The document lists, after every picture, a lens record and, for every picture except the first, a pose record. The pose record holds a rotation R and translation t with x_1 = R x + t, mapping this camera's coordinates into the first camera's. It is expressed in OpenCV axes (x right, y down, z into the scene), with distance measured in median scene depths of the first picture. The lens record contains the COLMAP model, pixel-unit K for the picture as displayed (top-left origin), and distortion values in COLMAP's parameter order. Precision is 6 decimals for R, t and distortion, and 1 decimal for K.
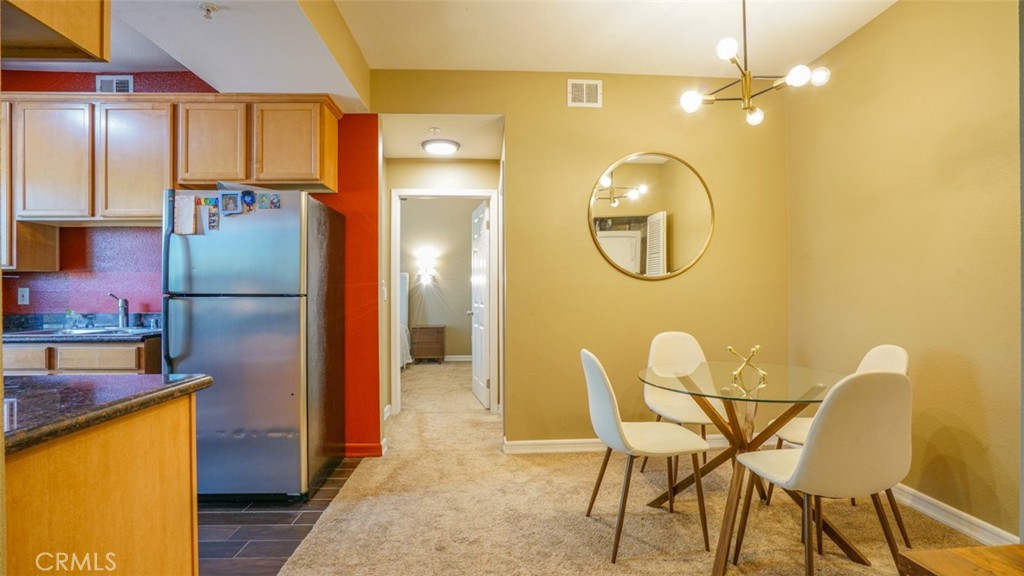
lens RADIAL K [[479.7, 0, 527.3], [0, 479.7, 292.9], [0, 0, 1]] dist [-0.044055, 0.000797]
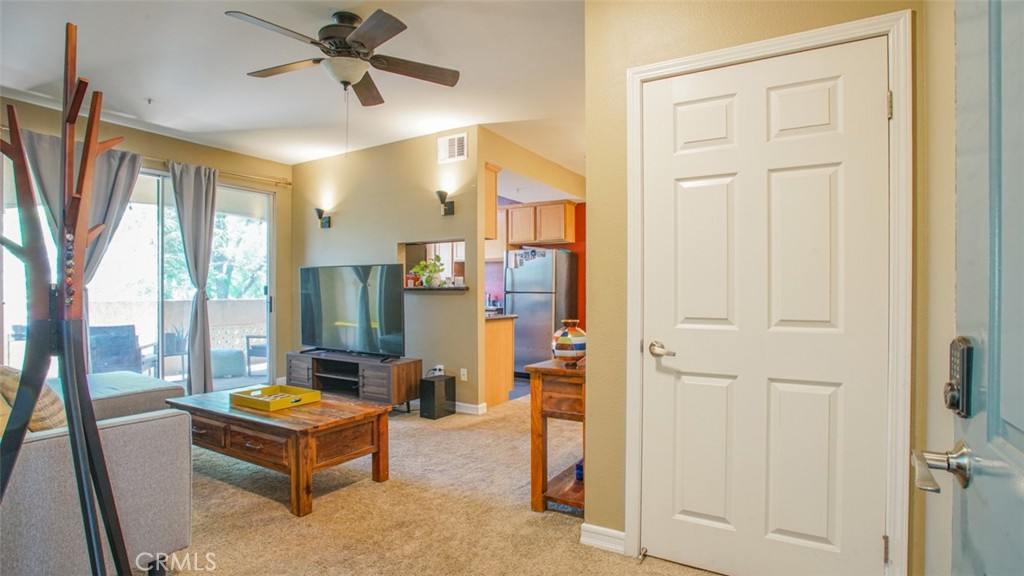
lens RADIAL K [[479.7, 0, 527.3], [0, 479.7, 292.9], [0, 0, 1]] dist [-0.044055, 0.000797]
pose [[0.827545, 0.010277, -0.561305, 0.725962], [-0.008726, 0.999947, 0.005444, -0.006766], [0.561331, 0.000392, 0.827591, -1.000834]]
